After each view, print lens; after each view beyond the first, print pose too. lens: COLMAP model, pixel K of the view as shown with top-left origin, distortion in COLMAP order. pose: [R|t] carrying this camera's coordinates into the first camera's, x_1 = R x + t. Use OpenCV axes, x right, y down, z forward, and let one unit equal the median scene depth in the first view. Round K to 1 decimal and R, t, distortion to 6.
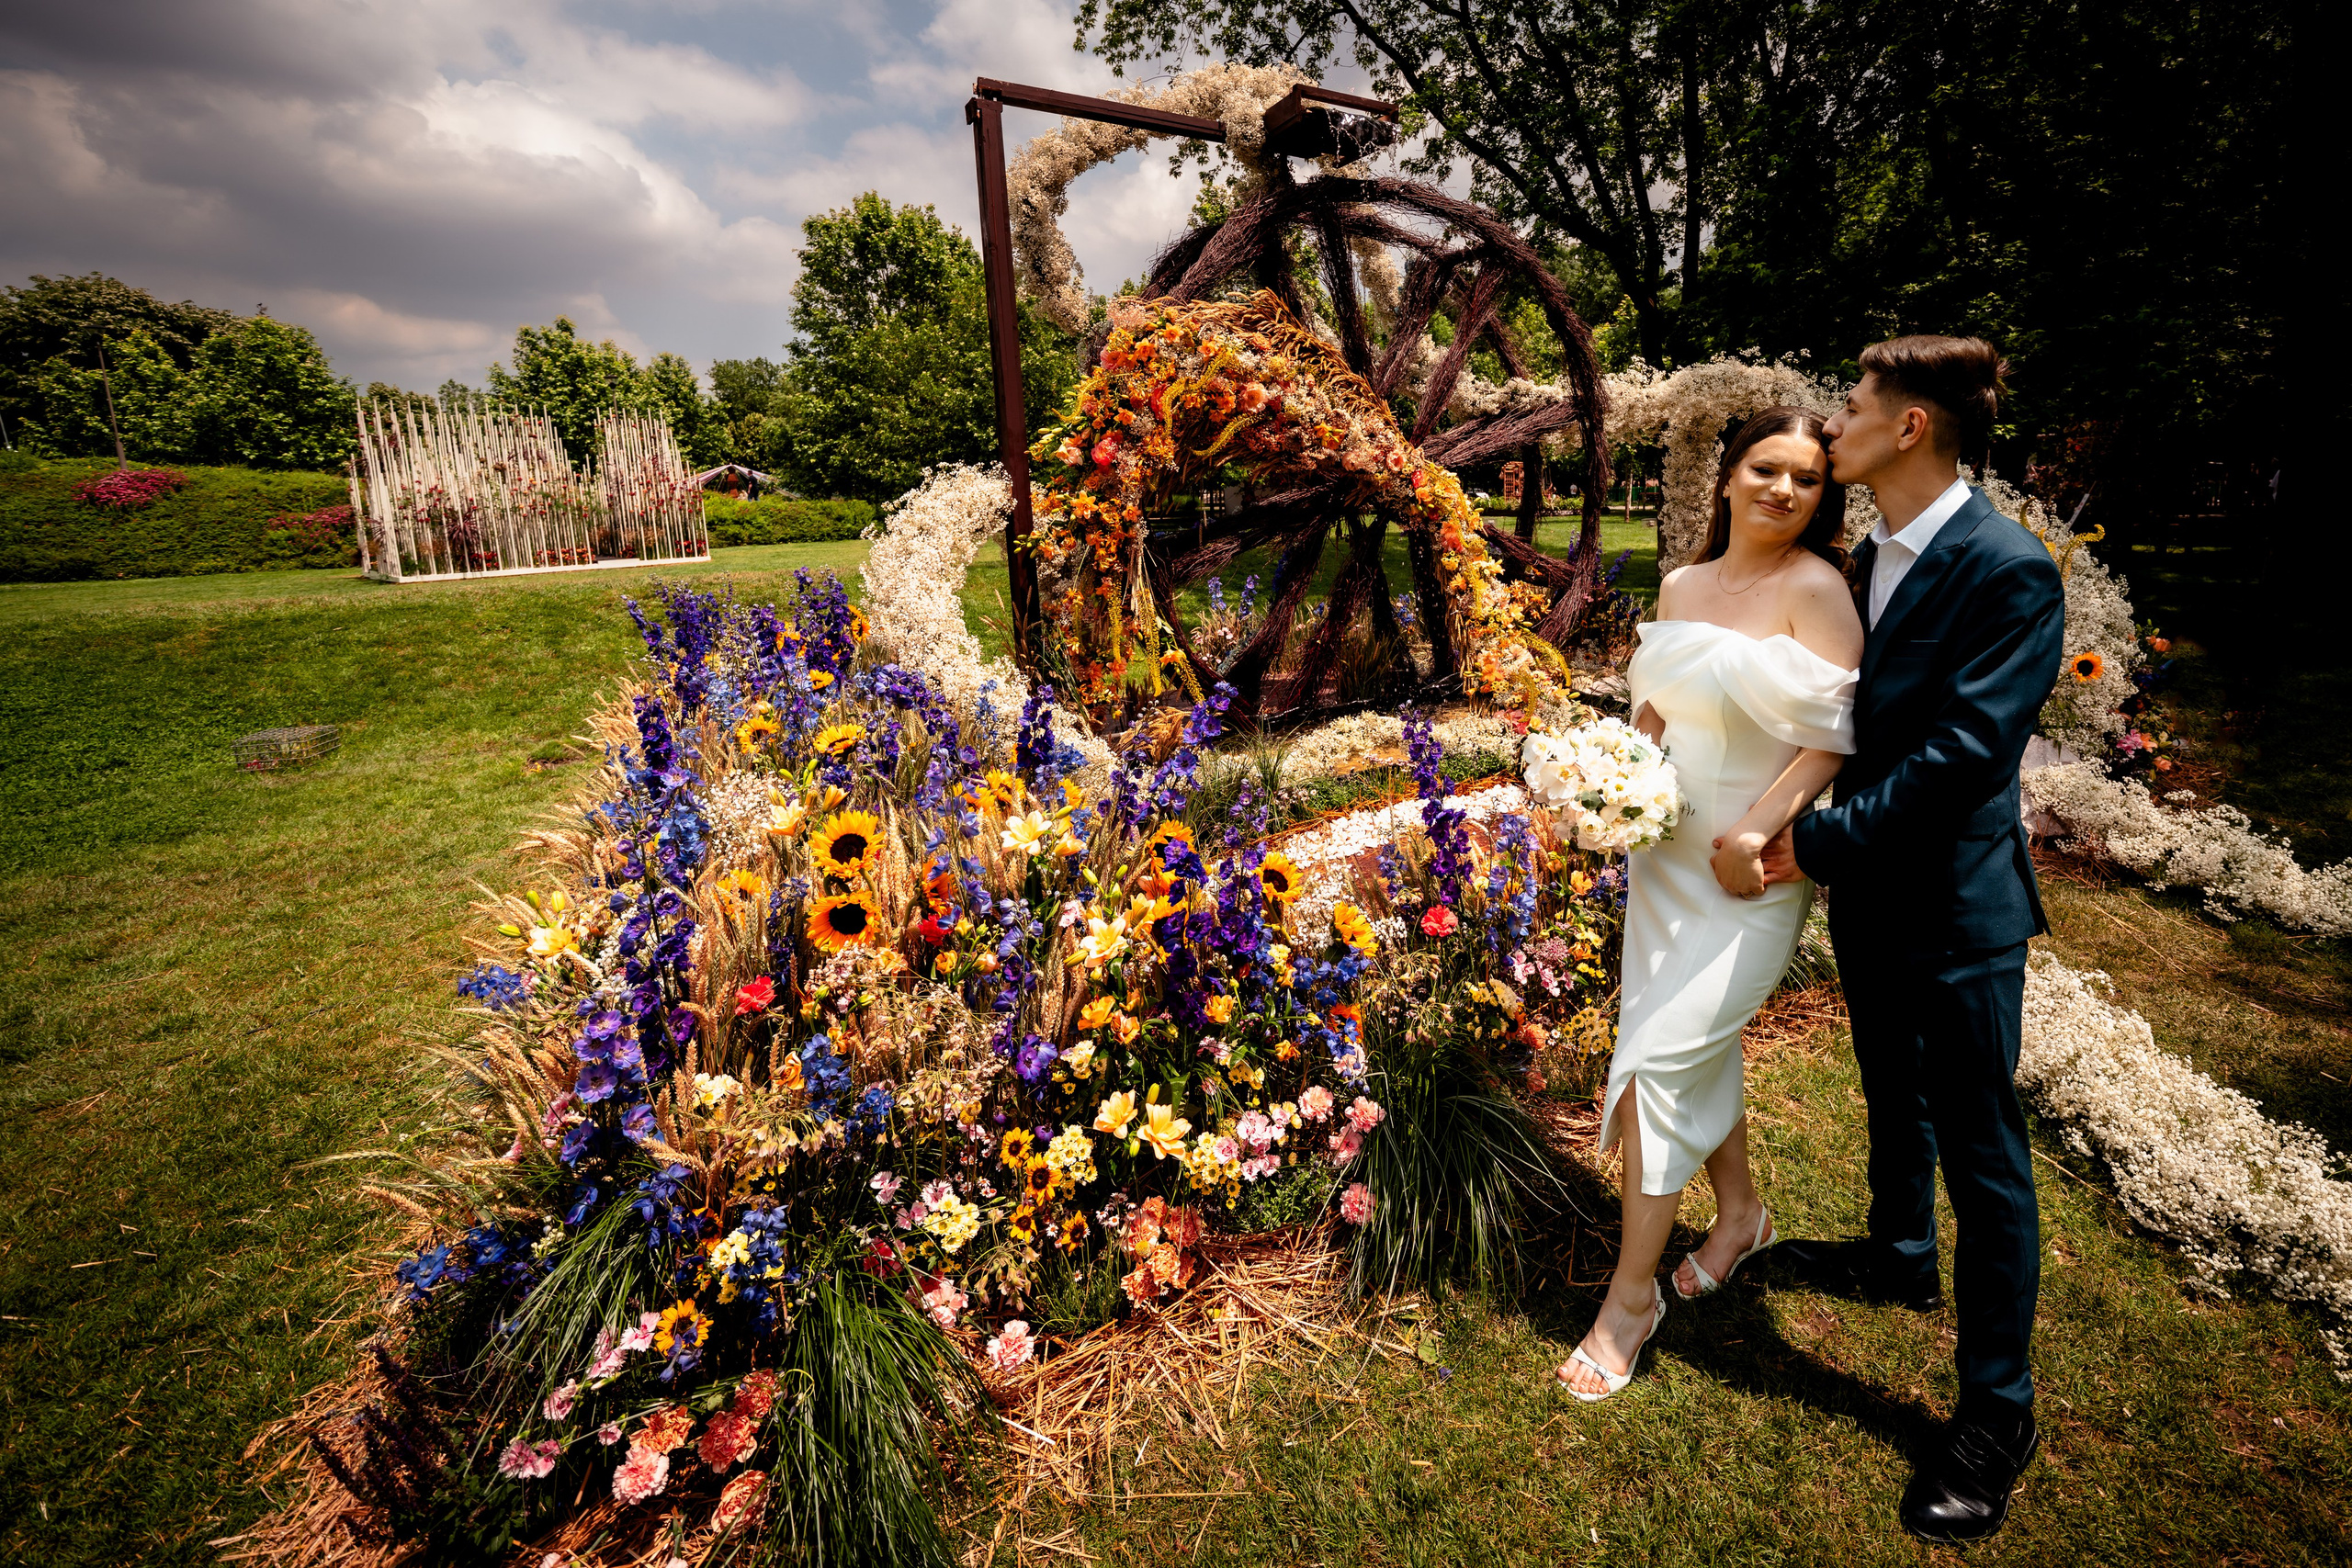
lens RADIAL K [[980.4, 0, 1338.2], [0, 980.4, 632.3], [0, 0, 1]] dist [-0.017516, 0.000481]
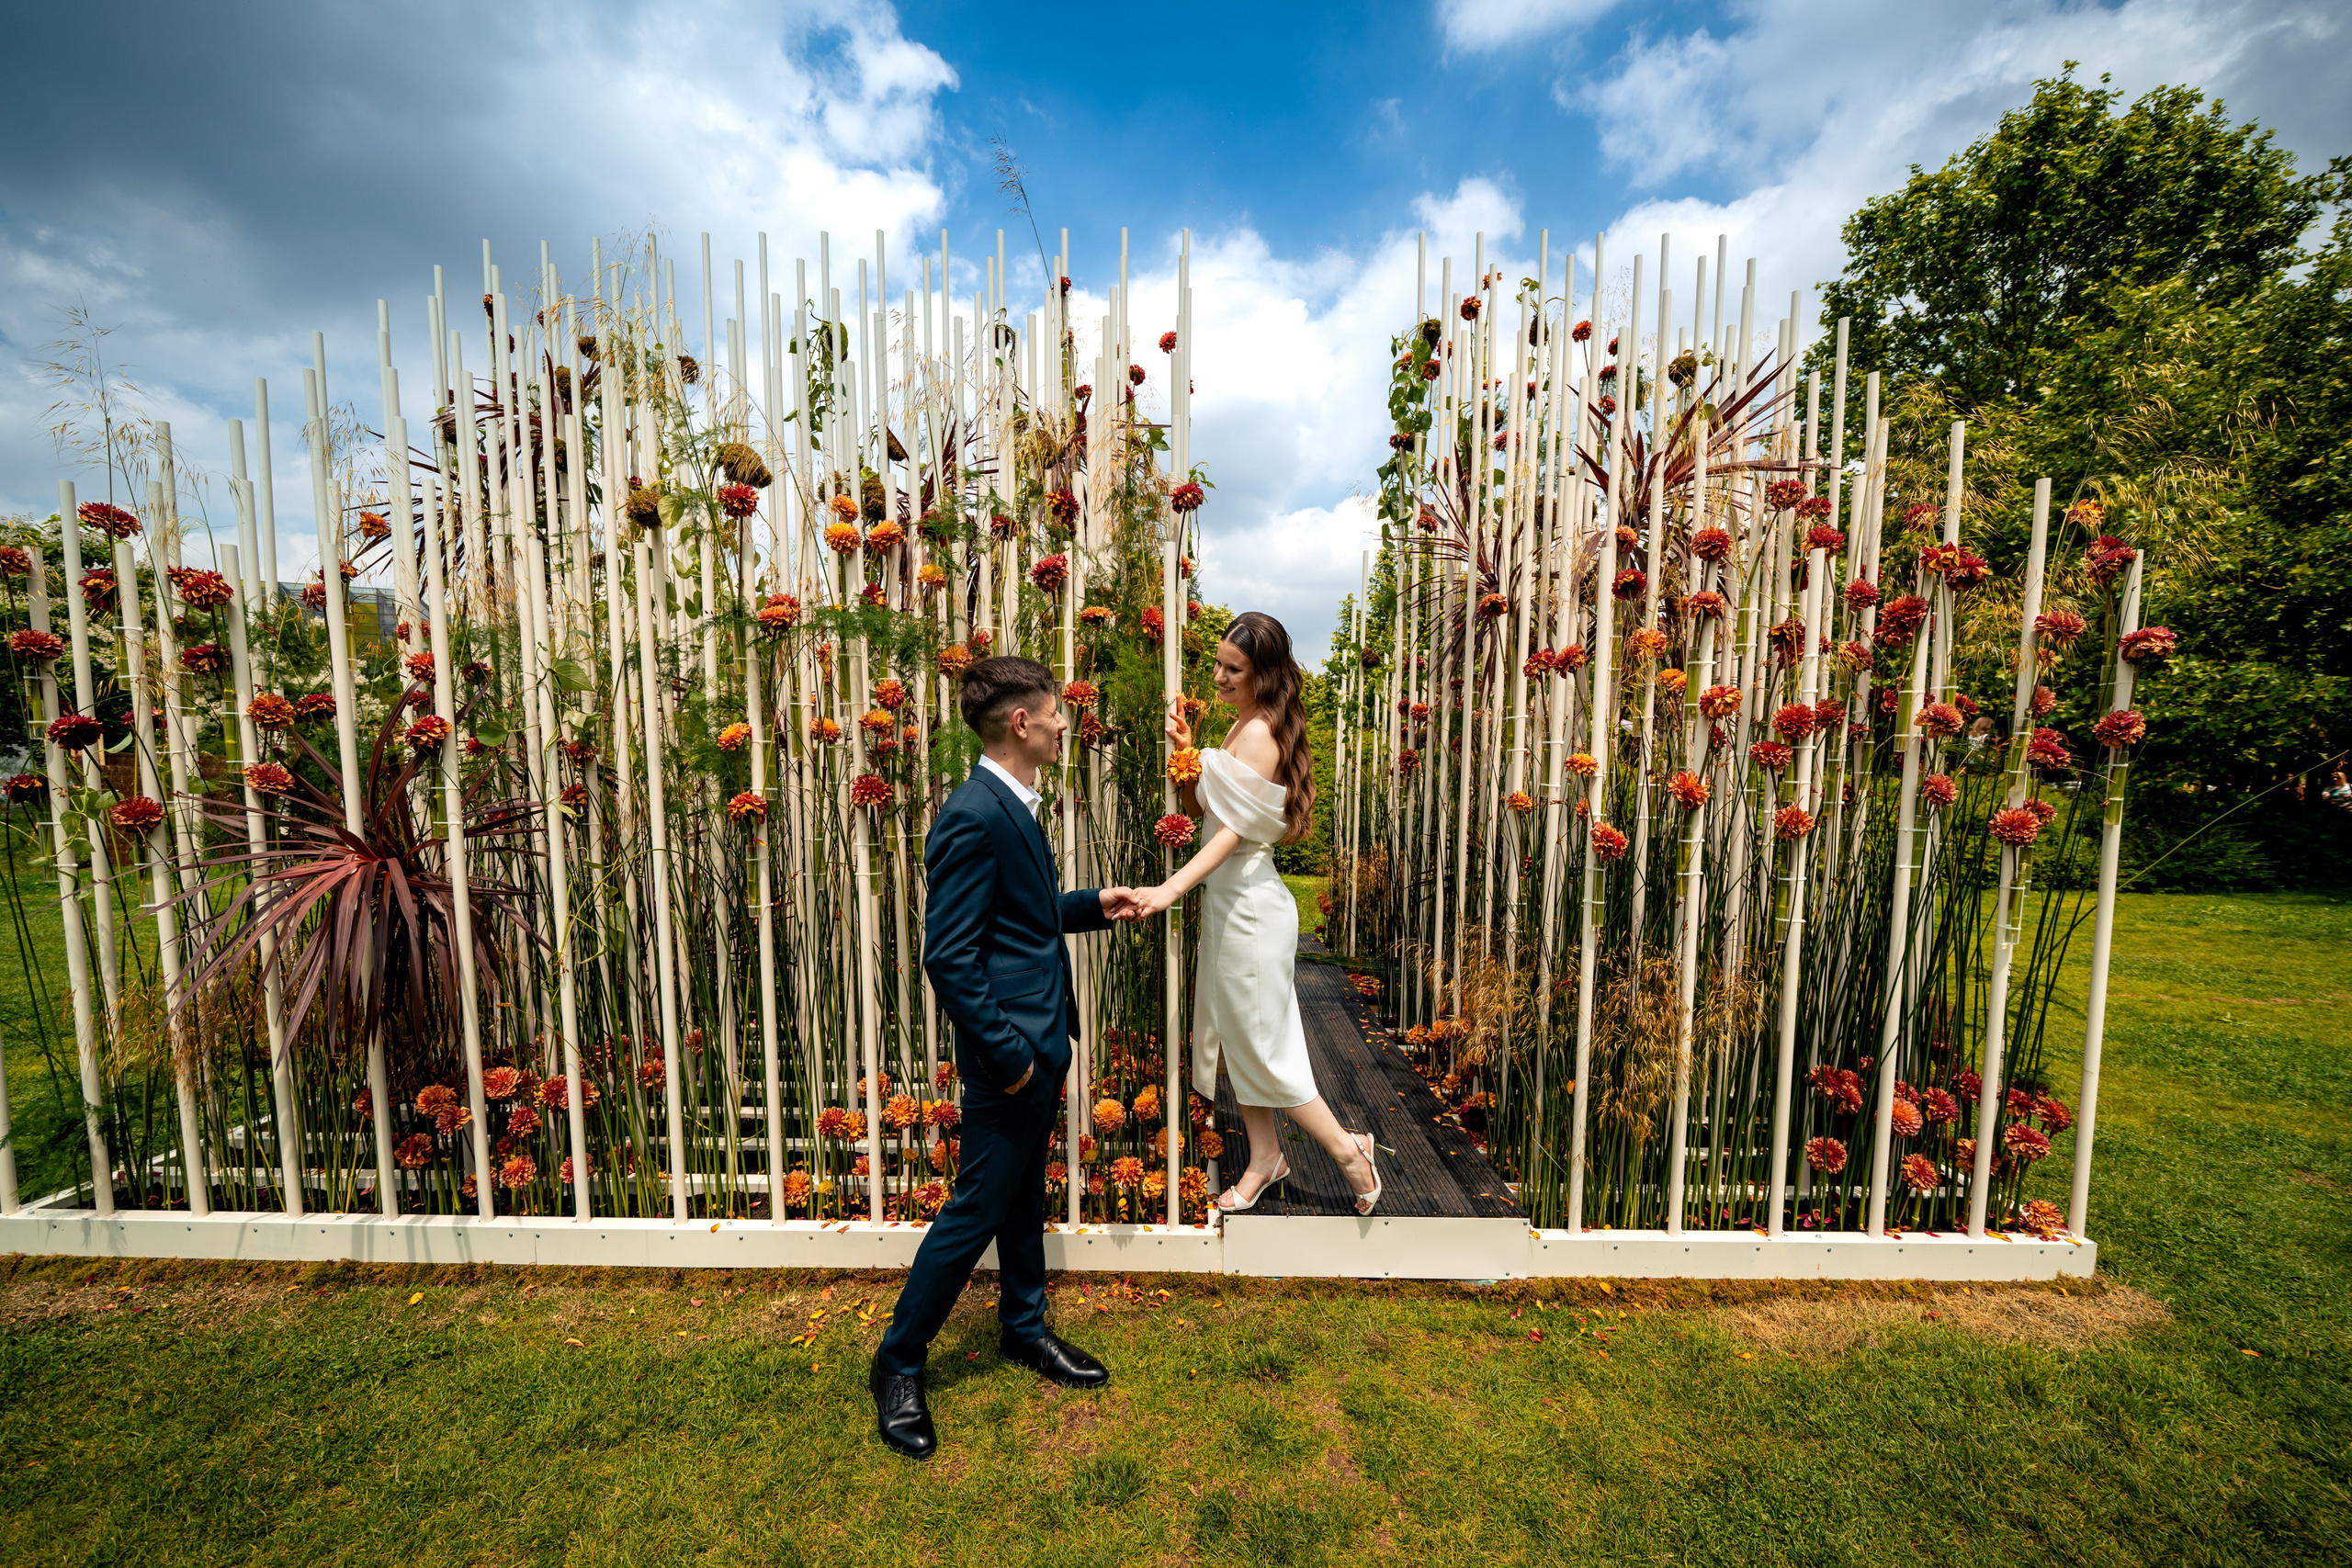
lens RADIAL K [[902.5, 0, 1176.2], [0, 902.5, 850.8], [0, 0, 1]] dist [-0.009296, 0.000714]
pose [[0.593710, 0.096345, -0.798891, -0.400386], [-0.137322, 0.990374, 0.017384, -0.069345], [0.792876, 0.099384, 0.601225, 0.542439]]
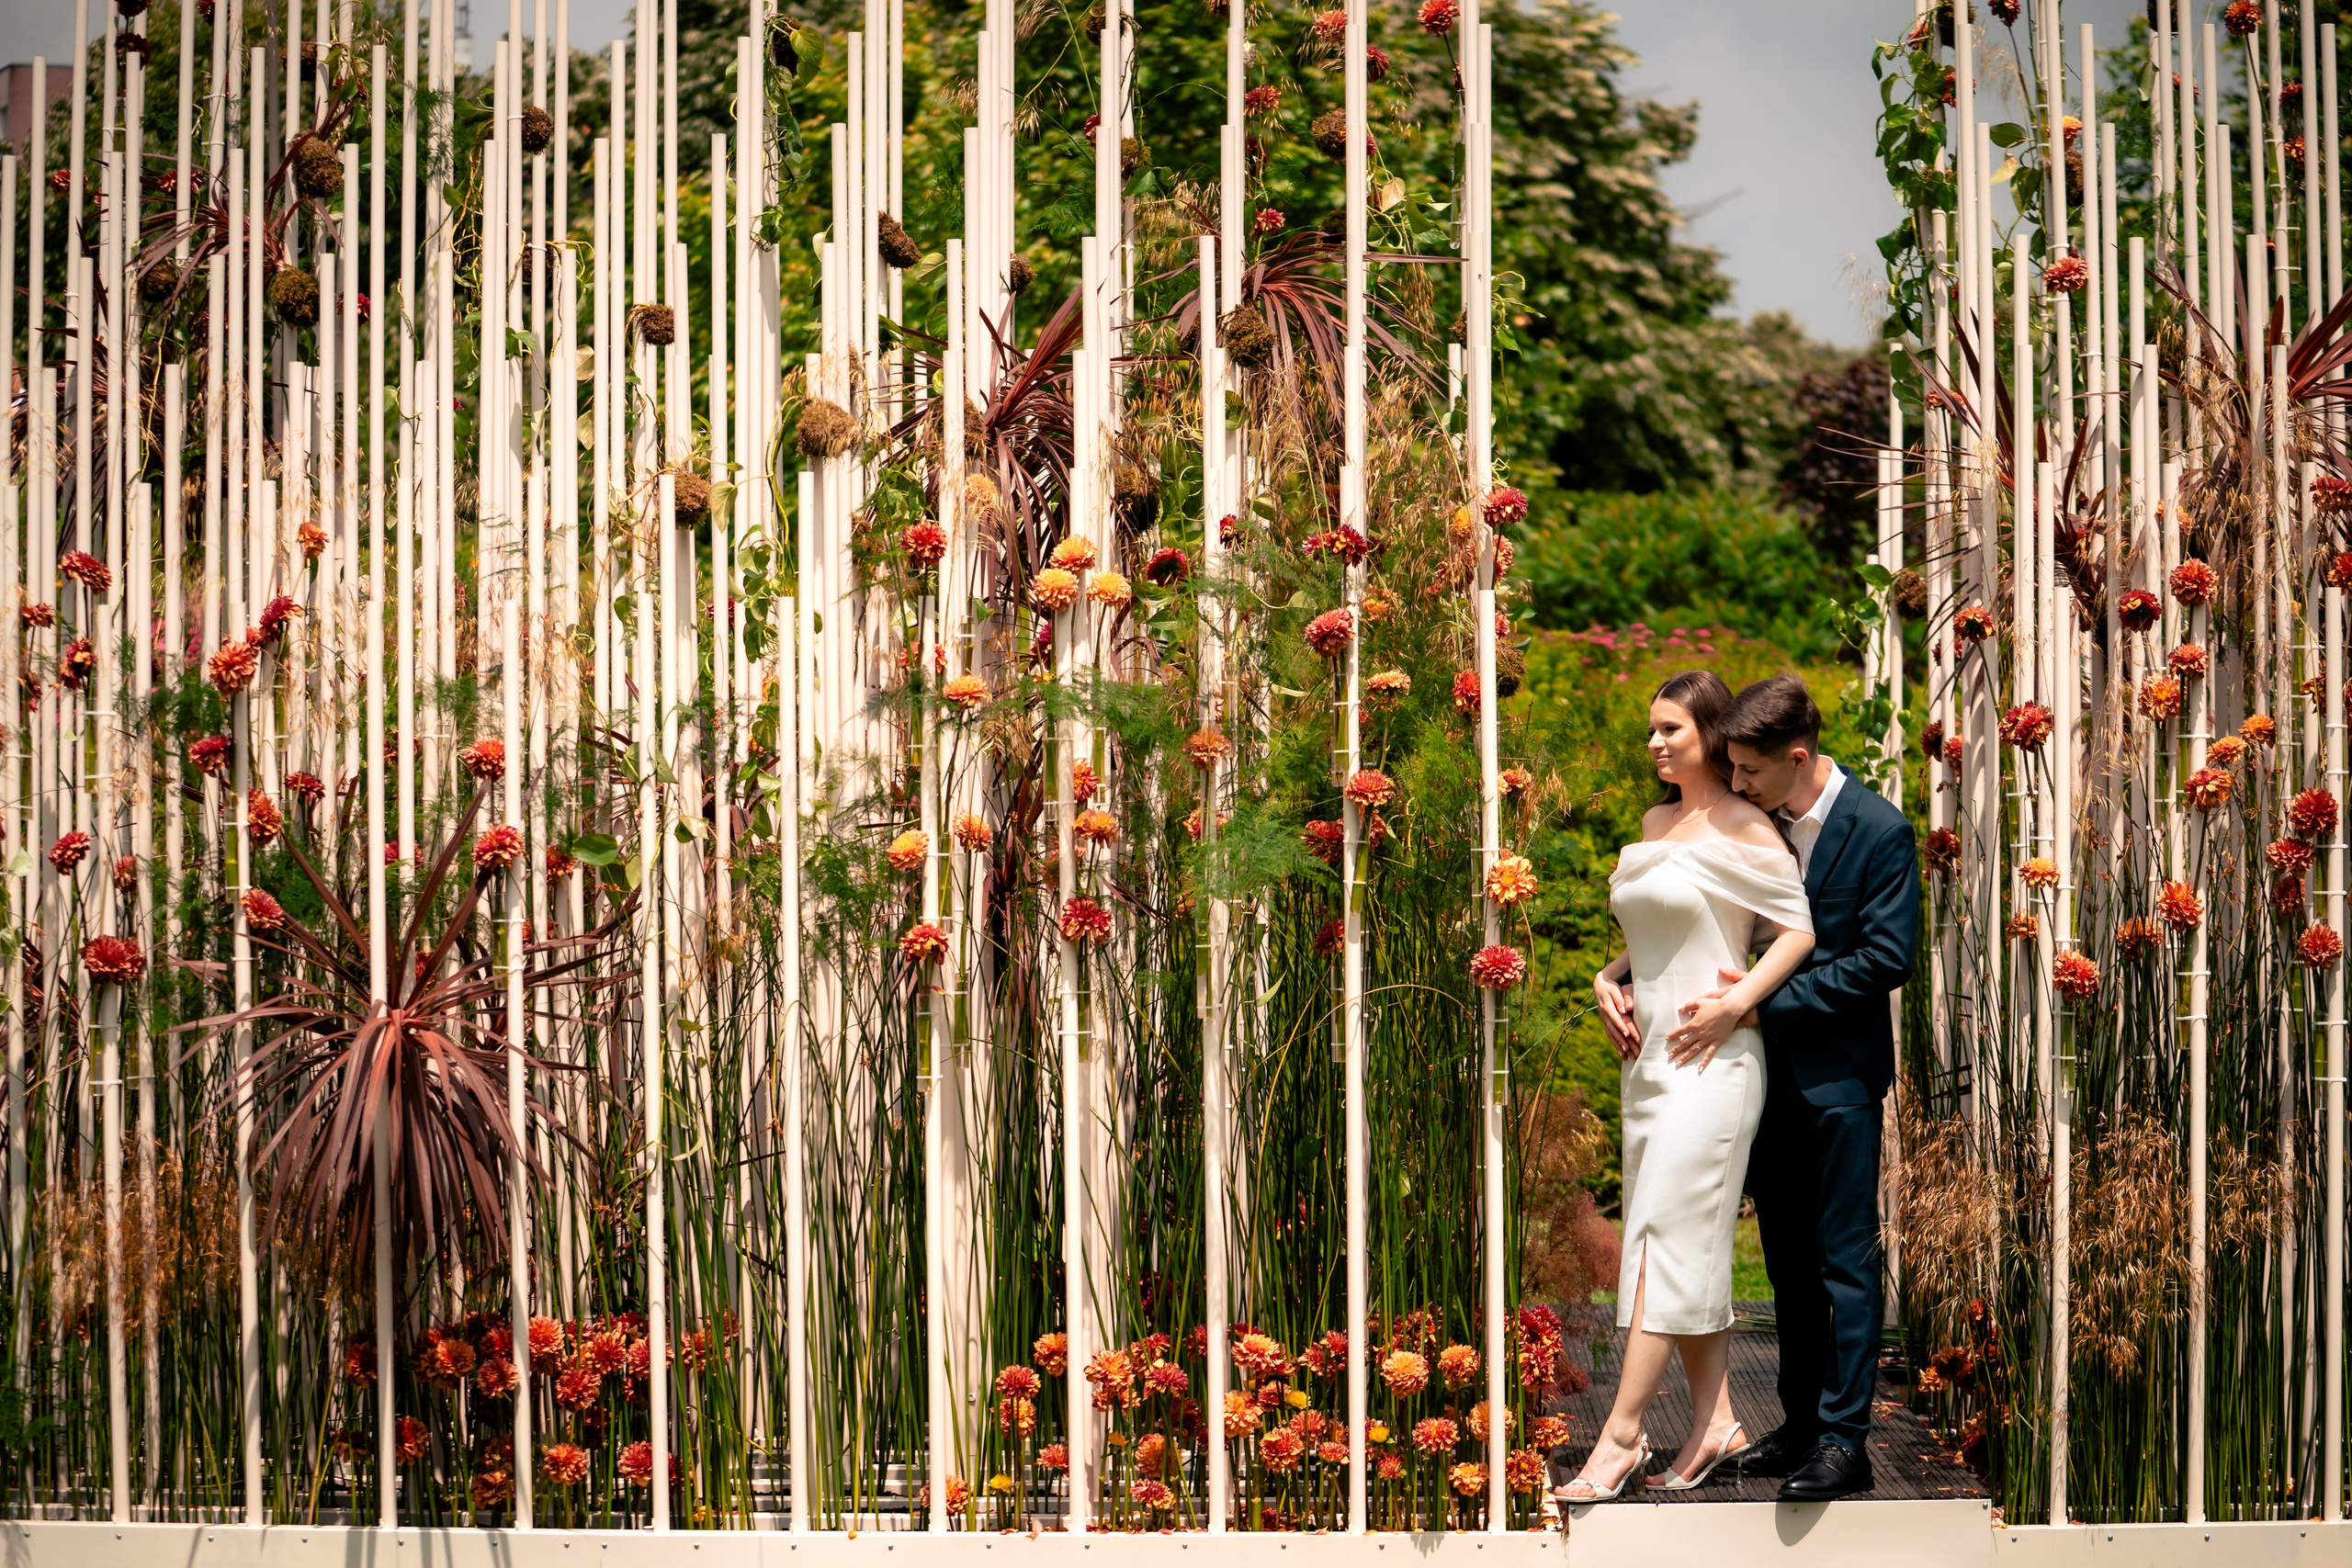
lens RADIAL K [[5053.0, 0, 1170.6], [0, 5053.0, 779.5], [0, 0, 1]] dist [-0.199943, 0.000000]
pose [[0.568486, 0.011434, -0.822613, -0.248372], [-0.127663, 0.989017, -0.074477, -0.057909], [0.812727, 0.147356, 0.563703, 0.419915]]
